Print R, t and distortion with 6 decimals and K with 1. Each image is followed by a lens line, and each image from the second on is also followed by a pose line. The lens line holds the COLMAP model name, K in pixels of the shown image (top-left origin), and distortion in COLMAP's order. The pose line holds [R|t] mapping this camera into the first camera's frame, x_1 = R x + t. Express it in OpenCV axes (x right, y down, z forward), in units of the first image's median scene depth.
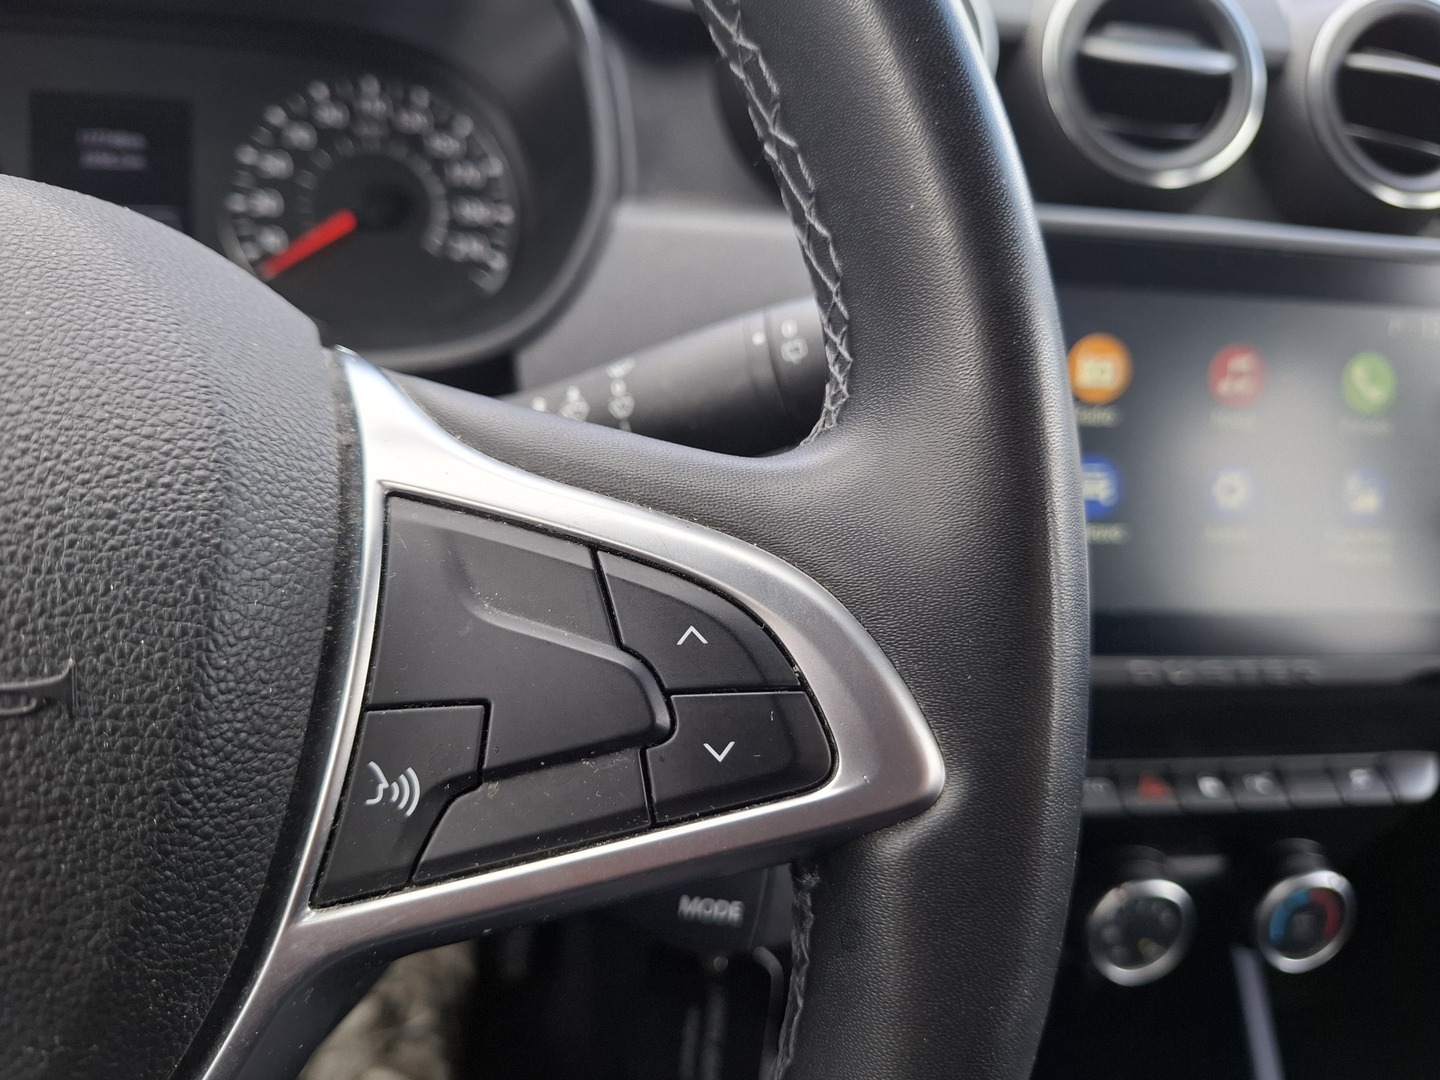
lens RADIAL K [[973.1, 0, 720.0], [0, 973.1, 540.0], [0, 0, 1]] dist [0.003697, -0.024274]
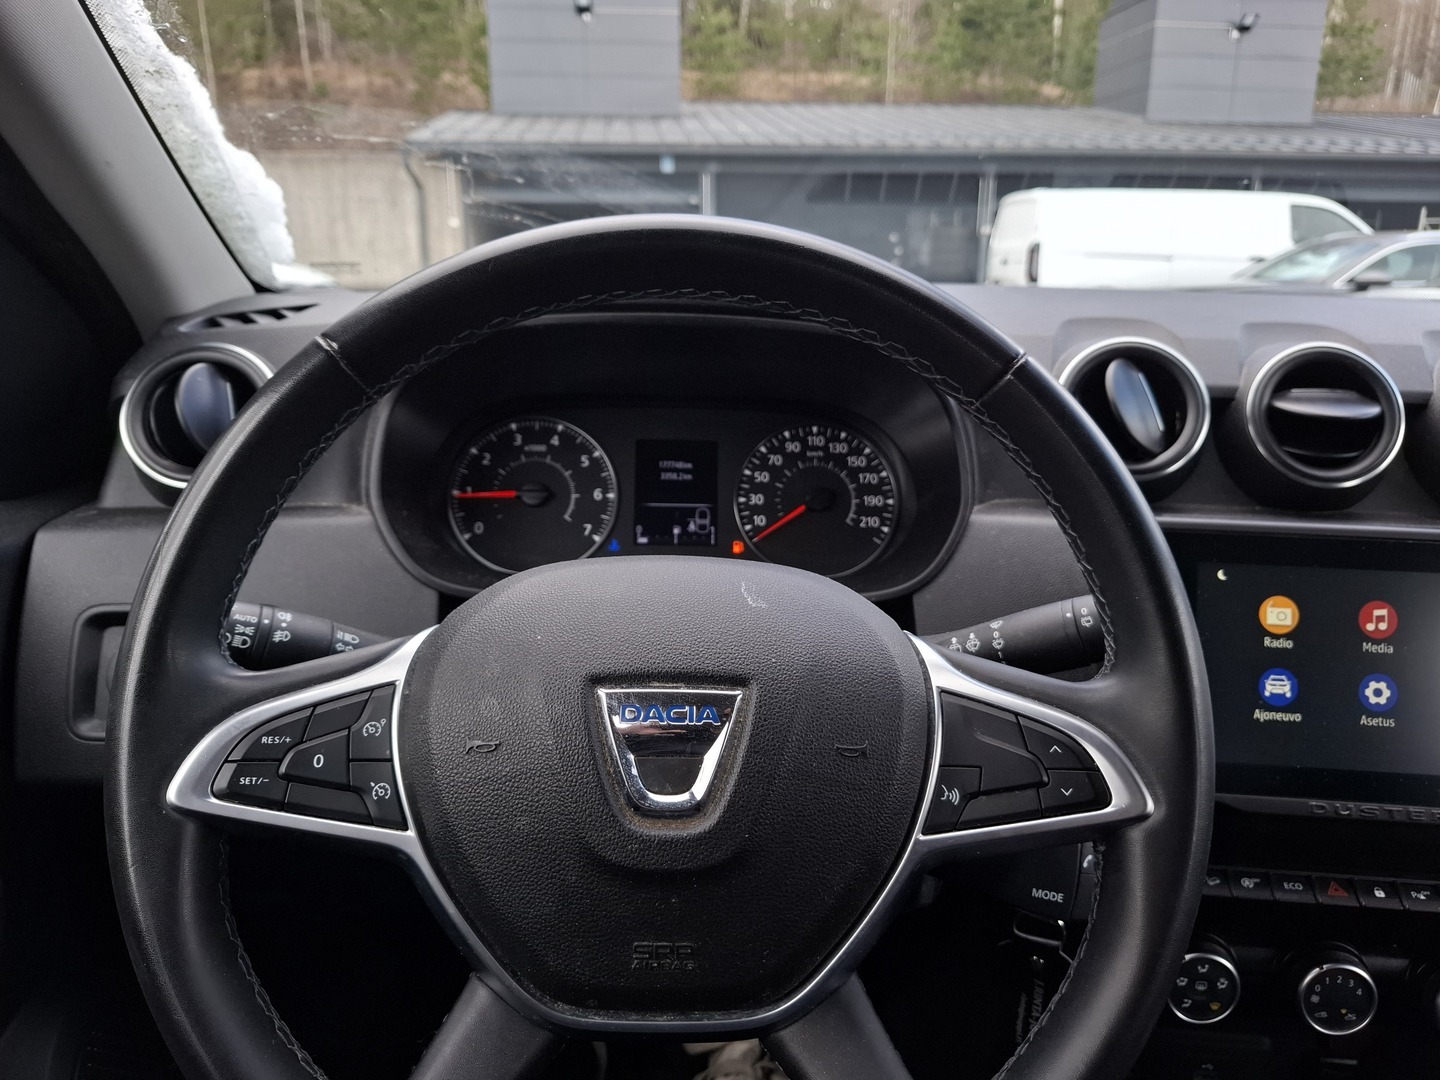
lens RADIAL K [[973.1, 0, 720.0], [0, 973.1, 540.0], [0, 0, 1]] dist [0.003697, -0.024274]
pose [[0.966803, 0.006376, -0.255442, -0.099769], [-0.045848, 0.987793, -0.148873, -0.013113], [0.251375, 0.155643, 0.955294, -0.795382]]
